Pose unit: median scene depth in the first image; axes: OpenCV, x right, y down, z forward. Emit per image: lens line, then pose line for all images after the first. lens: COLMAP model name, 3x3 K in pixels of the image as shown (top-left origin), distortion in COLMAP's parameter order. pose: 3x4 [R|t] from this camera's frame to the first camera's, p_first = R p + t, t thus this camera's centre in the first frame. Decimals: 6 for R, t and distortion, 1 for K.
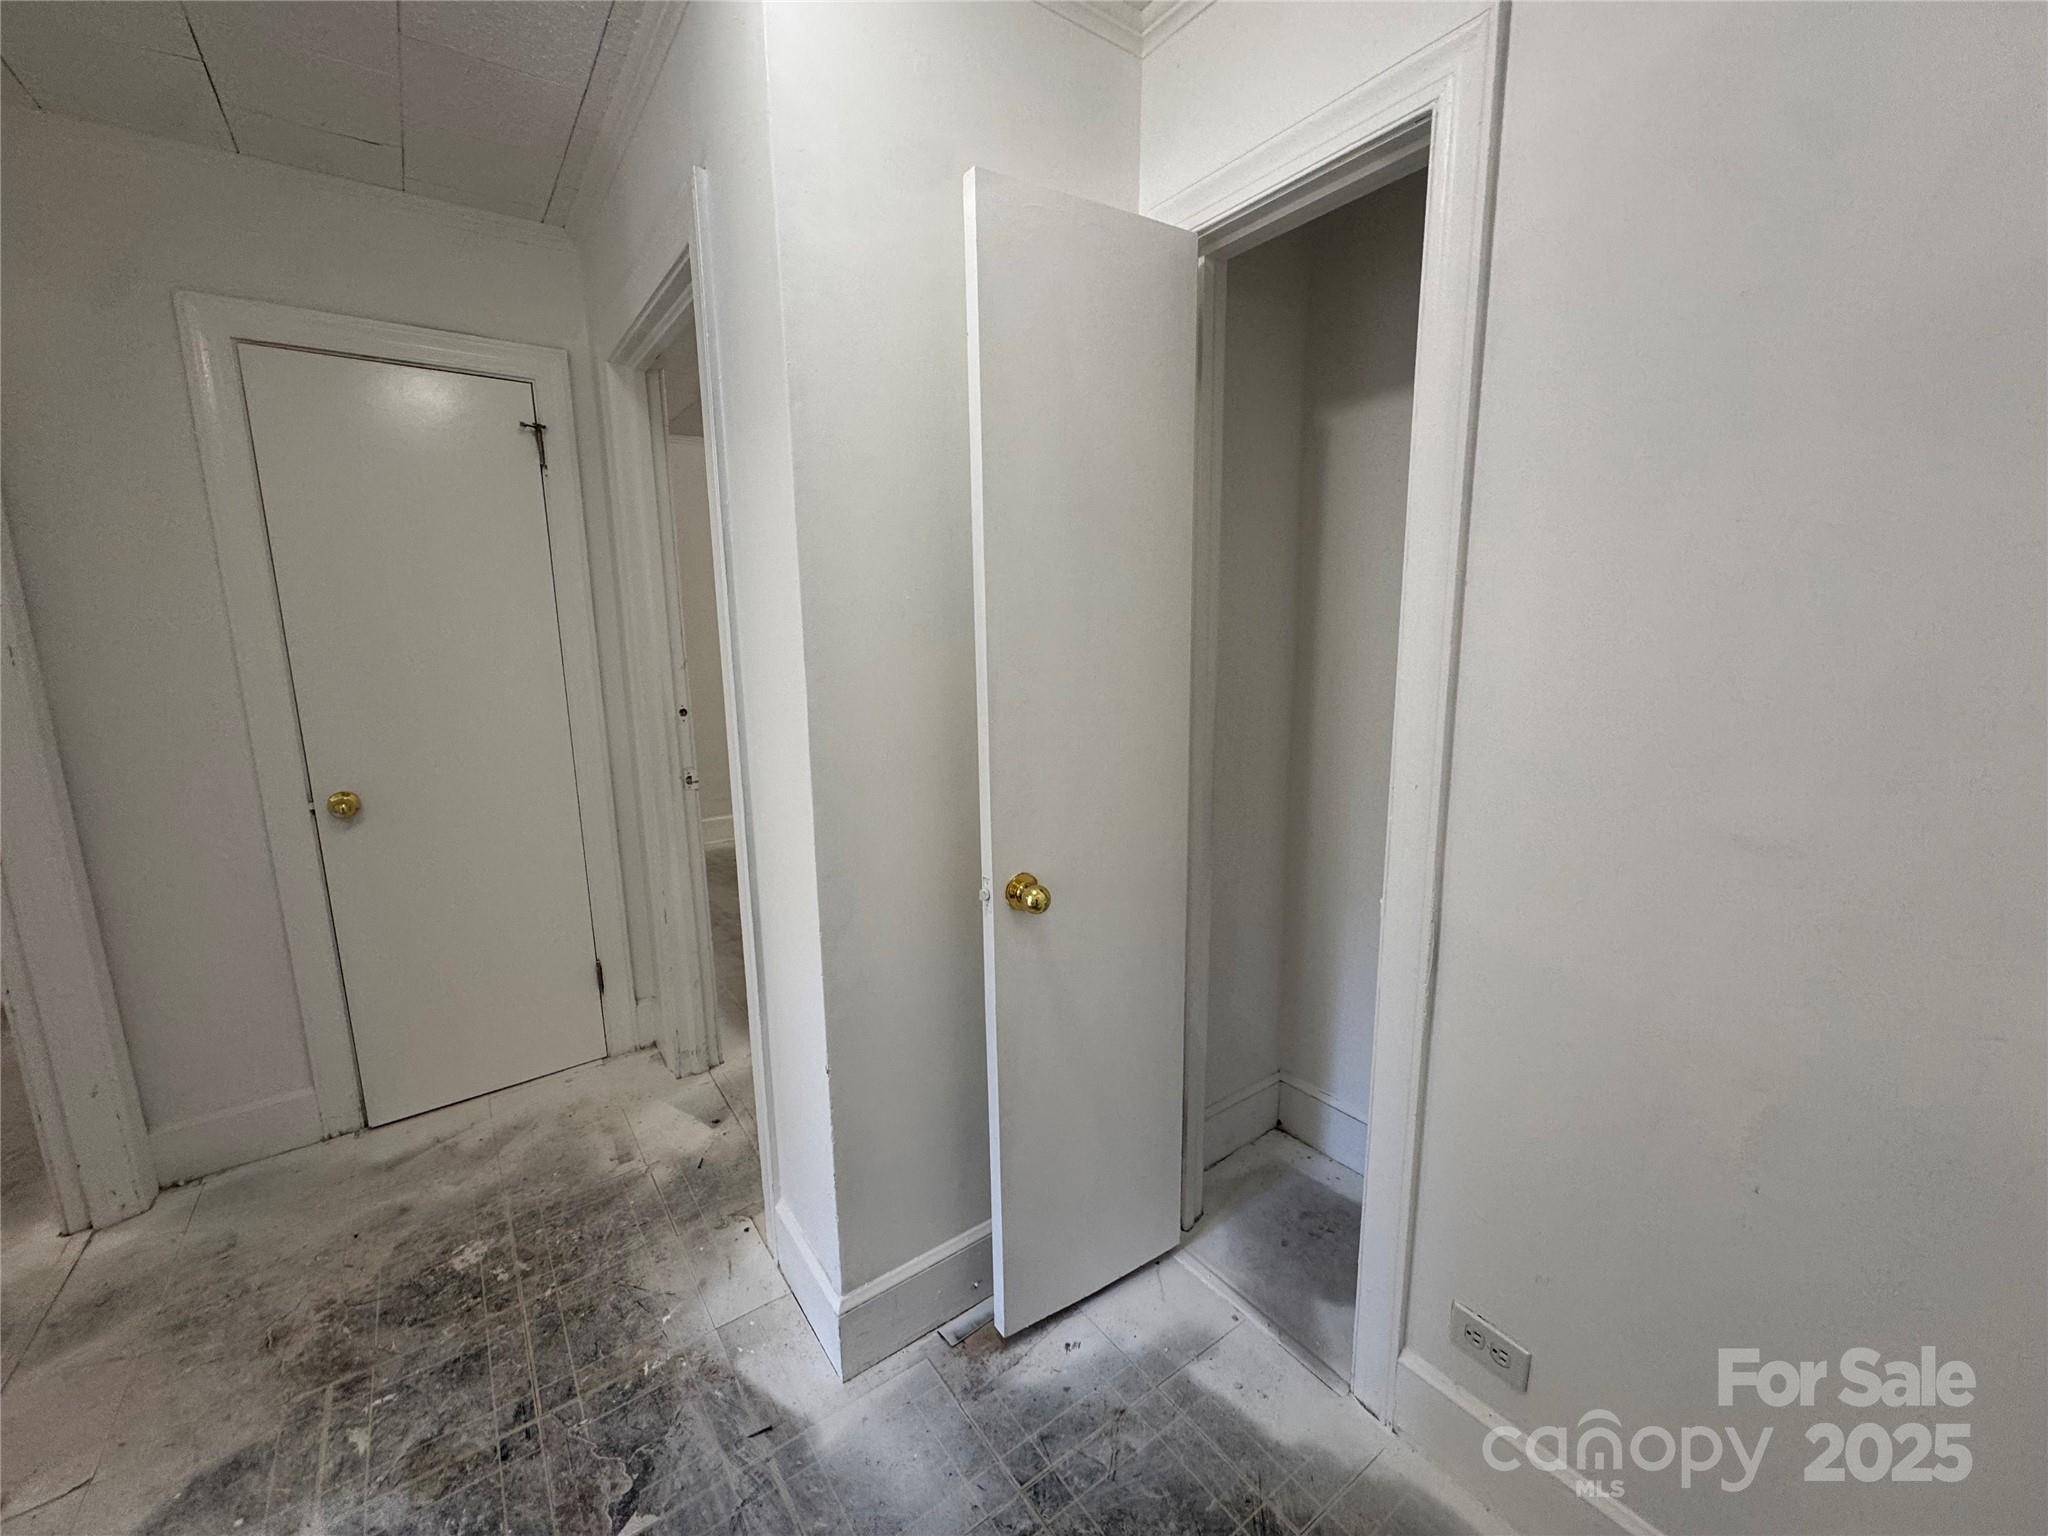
lens RADIAL K [[817.7, 0, 1023.3], [0, 817.7, 764.8], [0, 0, 1]] dist [-0.004363, 0.000573]
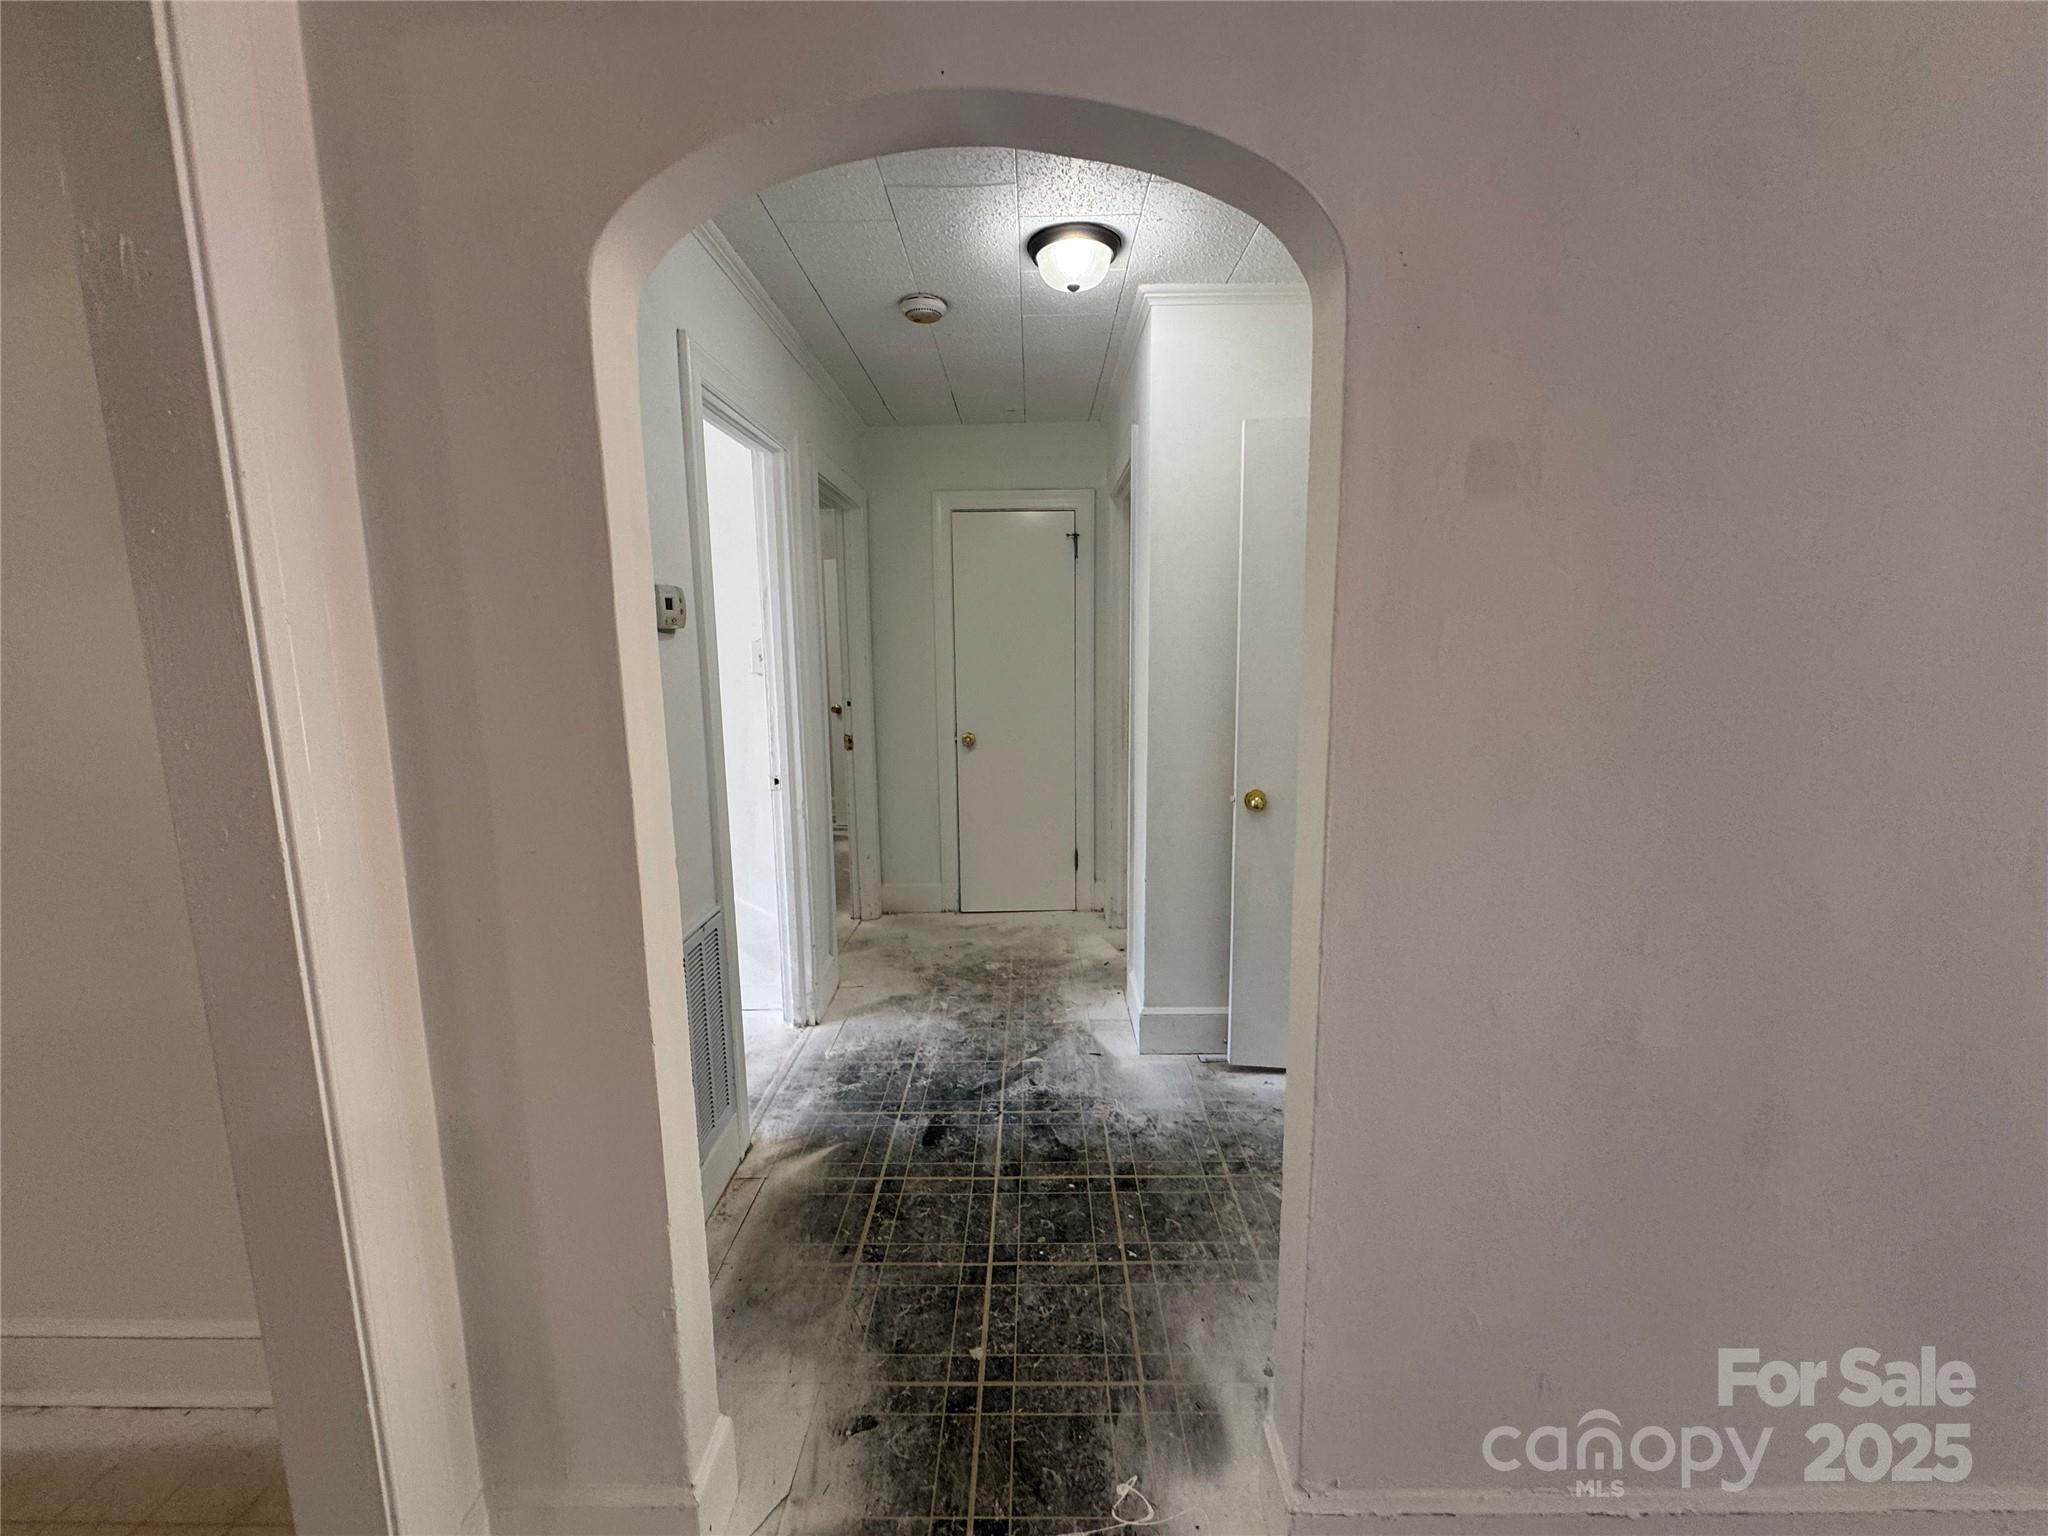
lens RADIAL K [[817.7, 0, 1016.3], [0, 817.7, 766.7], [0, 0, 1]] dist [-0.004363, 0.000573]
pose [[0.796707, 0.091694, -0.597370, 0.516690], [-0.104305, 0.994453, 0.013535, 0.091262], [0.595298, 0.051525, 0.801852, -0.592884]]
